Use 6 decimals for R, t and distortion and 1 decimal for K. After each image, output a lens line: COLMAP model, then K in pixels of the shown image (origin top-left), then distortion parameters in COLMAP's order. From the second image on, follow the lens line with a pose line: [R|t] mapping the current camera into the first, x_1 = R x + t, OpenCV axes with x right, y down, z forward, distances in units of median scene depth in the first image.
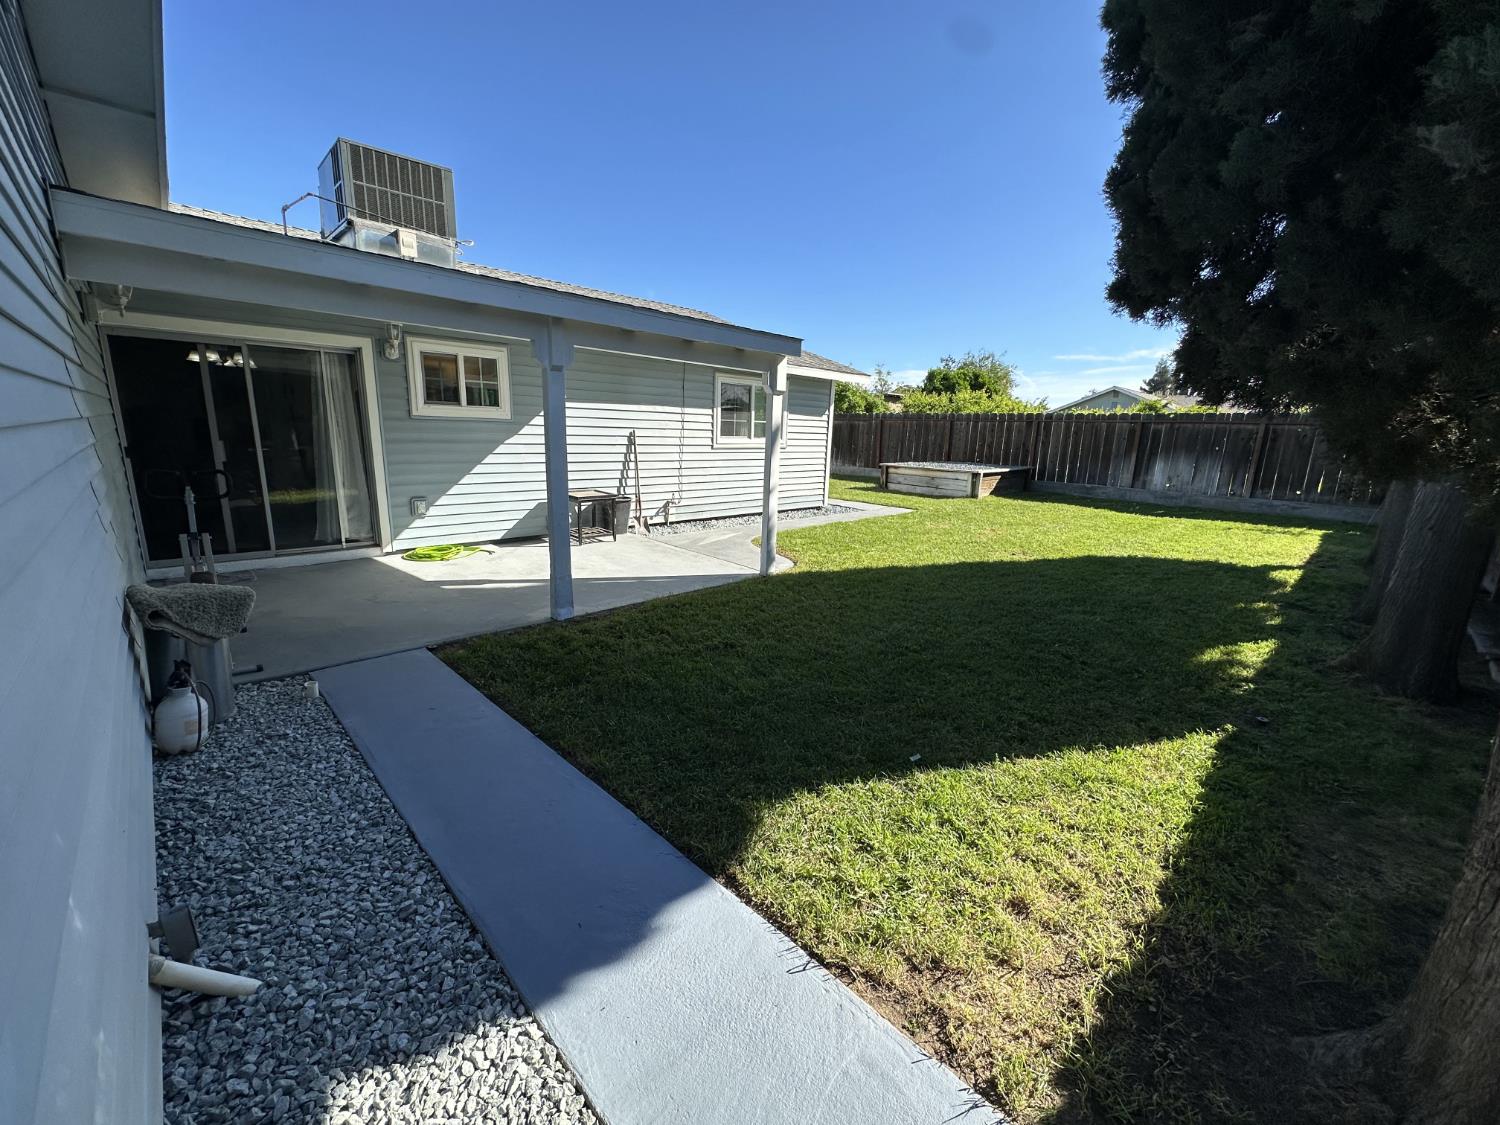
lens RADIAL K [[603.8, 0, 750.0], [0, 603.8, 562.5], [0, 0, 1]] dist [-0.001003, -0.000119]
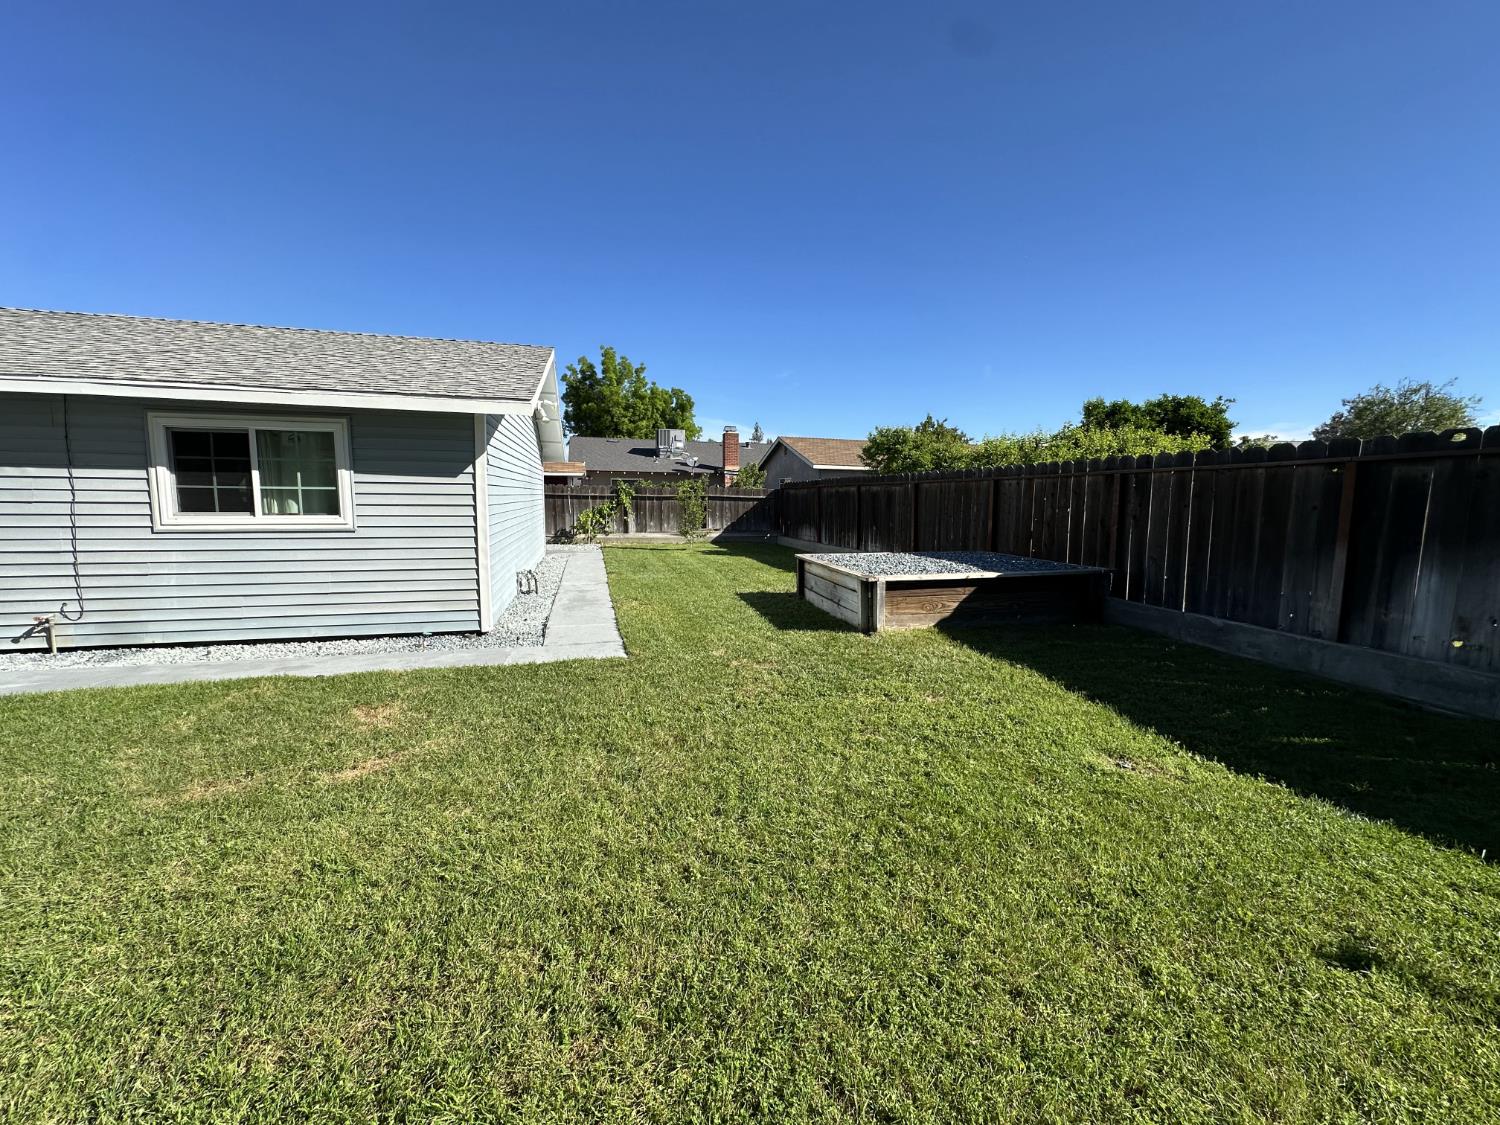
lens RADIAL K [[603.8, 0, 750.0], [0, 603.8, 562.5], [0, 0, 1]] dist [-0.001003, -0.000119]
pose [[0.859722, 0.026553, -0.510072, 0.547544], [-0.092776, 0.990154, -0.104827, -0.106543], [0.502266, 0.137444, 0.853720, 0.556655]]
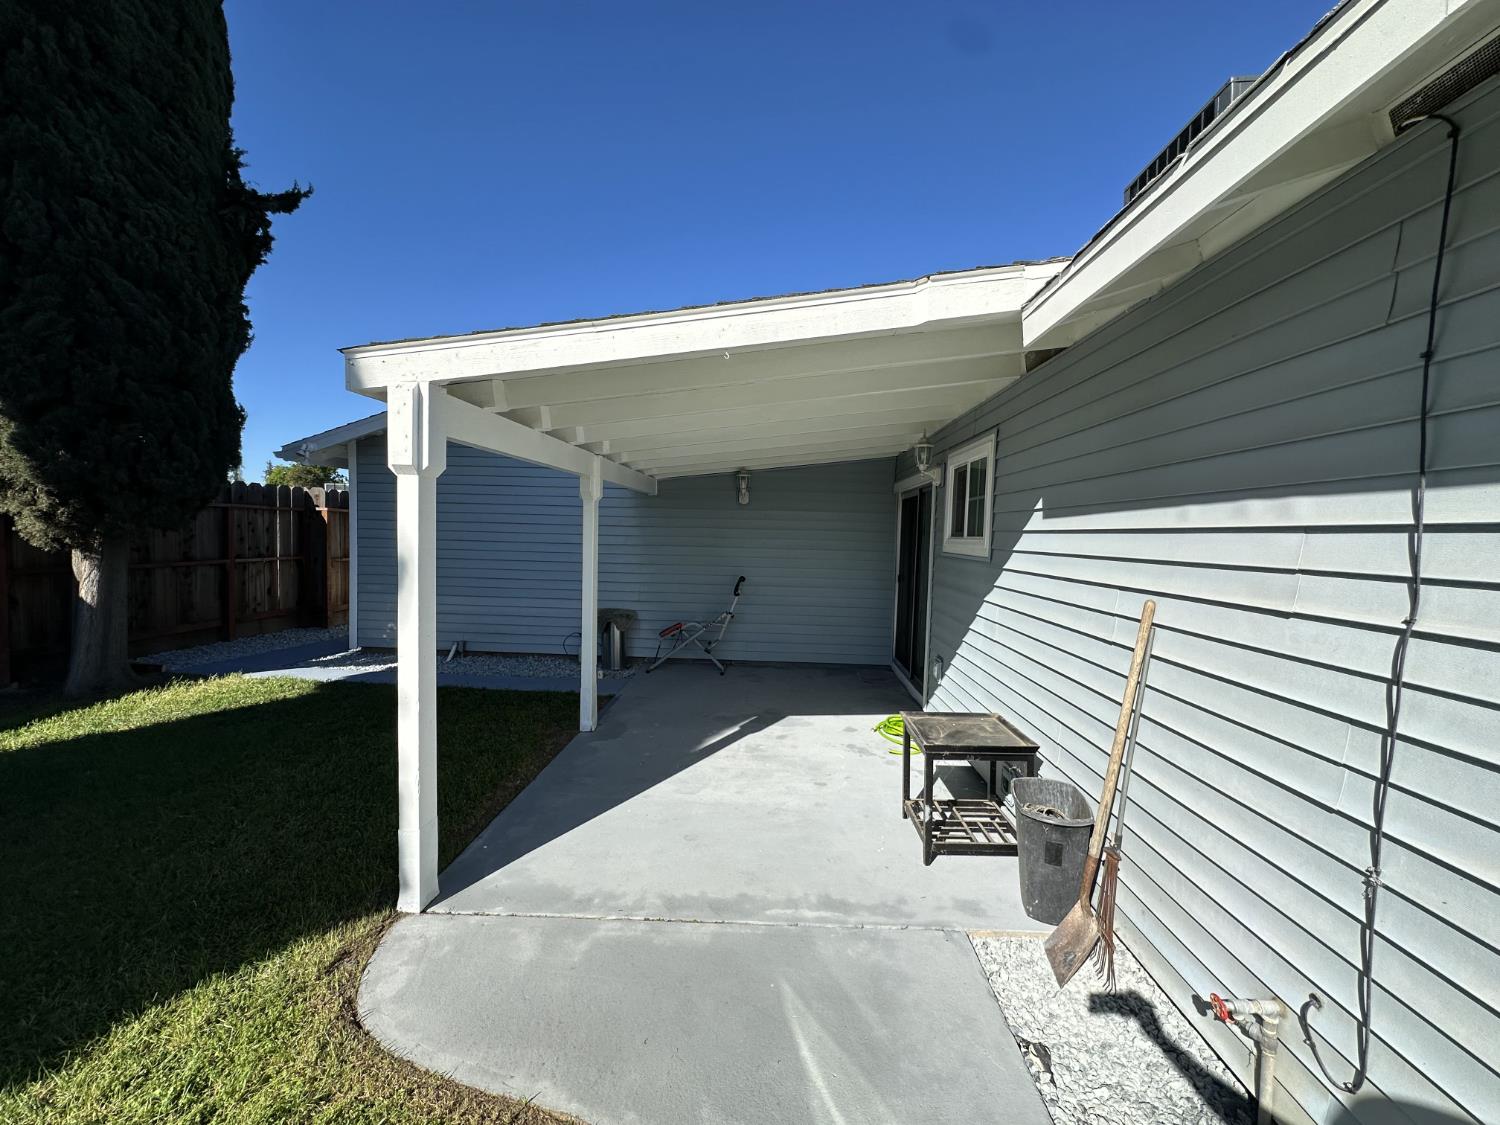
lens RADIAL K [[603.8, 0, 750.0], [0, 603.8, 562.5], [0, 0, 1]] dist [-0.001003, -0.000119]
pose [[-0.727882, -0.018919, -0.685441, 0.071863], [-0.199347, 0.962282, 0.185131, -0.156251], [0.656086, 0.271394, -0.704200, 0.668653]]
